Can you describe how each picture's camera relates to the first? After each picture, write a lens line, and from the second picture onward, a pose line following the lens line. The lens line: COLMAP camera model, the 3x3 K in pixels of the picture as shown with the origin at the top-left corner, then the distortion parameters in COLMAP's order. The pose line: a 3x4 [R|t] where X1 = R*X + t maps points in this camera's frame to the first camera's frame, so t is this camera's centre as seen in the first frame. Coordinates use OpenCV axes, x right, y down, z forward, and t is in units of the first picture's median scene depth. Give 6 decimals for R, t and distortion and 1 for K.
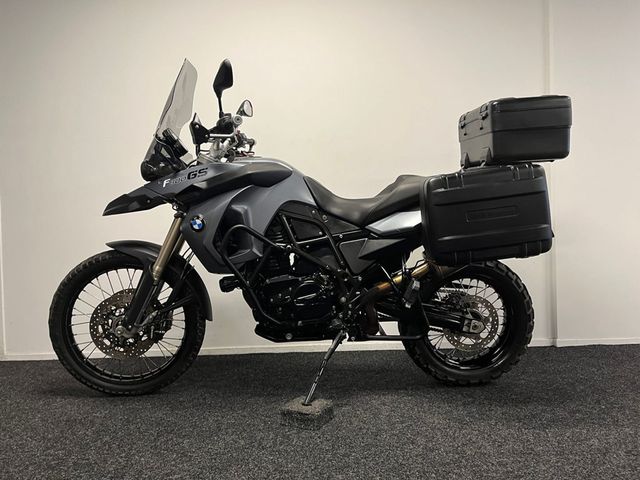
lens RADIAL K [[475.6, 0, 320.0], [0, 475.6, 240.0], [0, 0, 1]] dist [0.093322, -0.118701]
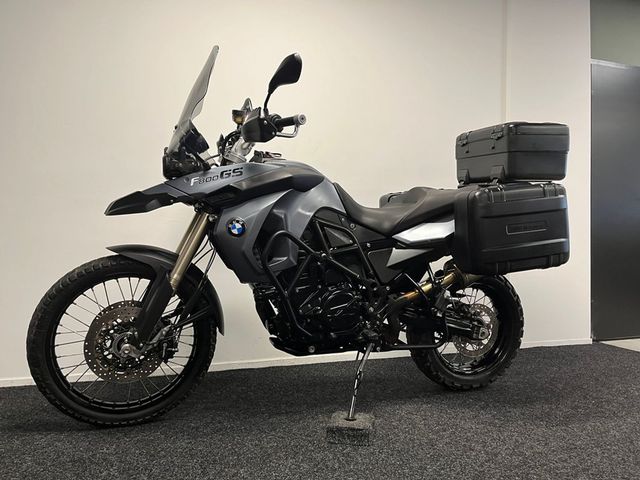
lens RADIAL K [[475.6, 0, 320.0], [0, 475.6, 240.0], [0, 0, 1]] dist [0.093322, -0.118701]
pose [[0.961291, 0.025010, 0.274399, -0.324488], [-0.018852, 0.999508, -0.025057, 0.007967], [-0.274891, 0.018914, 0.961289, 0.077394]]
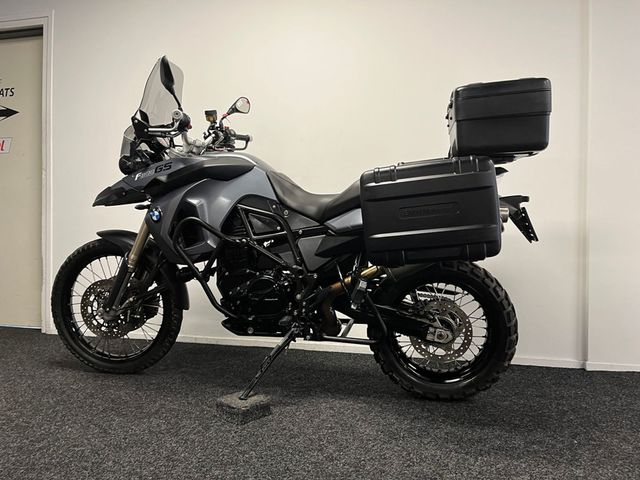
lens RADIAL K [[475.6, 0, 320.0], [0, 475.6, 240.0], [0, 0, 1]] dist [0.093322, -0.118701]
pose [[0.969761, 0.035138, -0.241516, 0.320631], [-0.035693, 0.999361, 0.002079, 0.004987], [0.241434, 0.006605, 0.970395, 0.061585]]
